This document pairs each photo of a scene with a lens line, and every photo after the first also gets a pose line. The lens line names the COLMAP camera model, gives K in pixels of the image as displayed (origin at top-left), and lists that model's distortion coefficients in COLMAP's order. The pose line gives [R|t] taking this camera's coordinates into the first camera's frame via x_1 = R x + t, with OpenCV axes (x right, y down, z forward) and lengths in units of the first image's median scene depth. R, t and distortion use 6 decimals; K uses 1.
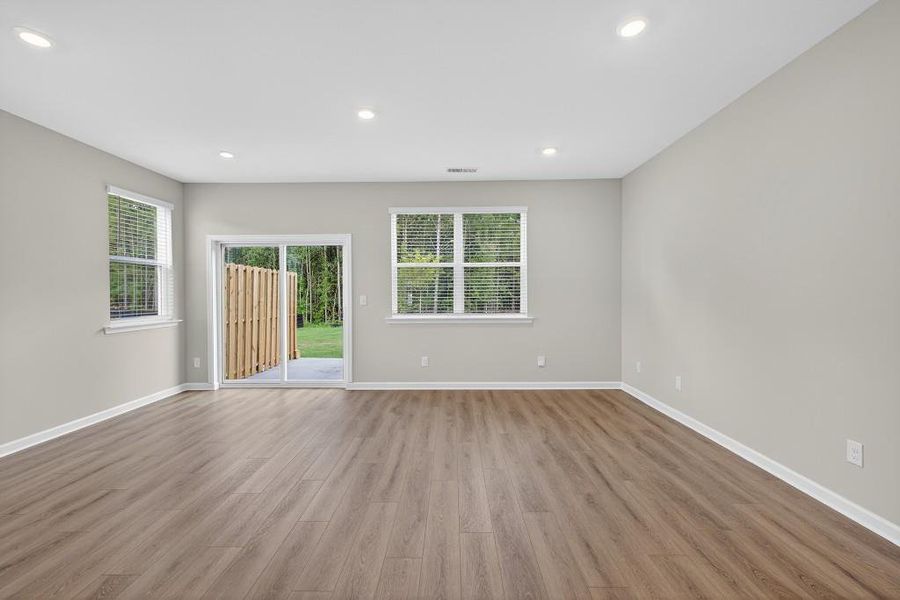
lens RADIAL K [[391.8, 0, 454.5], [0, 391.8, 303.2], [0, 0, 1]] dist [0.012896, -0.000700]
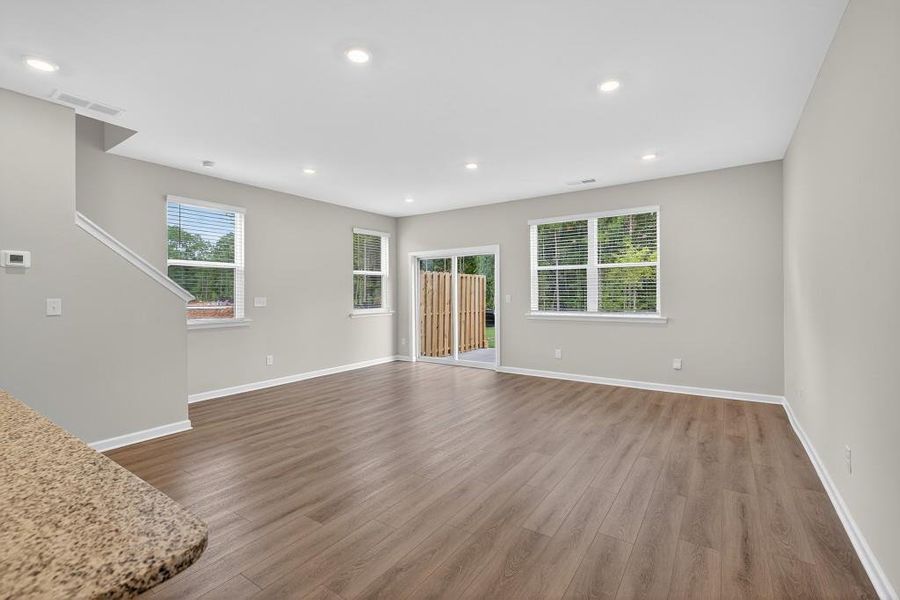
lens RADIAL K [[413.3, 0, 445.6], [0, 413.3, 301.1], [0, 0, 1]] dist [0.019586, 0.000177]
pose [[0.829369, 0.010131, -0.558609, 0.322358], [-0.013872, 0.999901, -0.002462, 0.005410], [0.558529, 0.009791, 0.829428, -0.167507]]
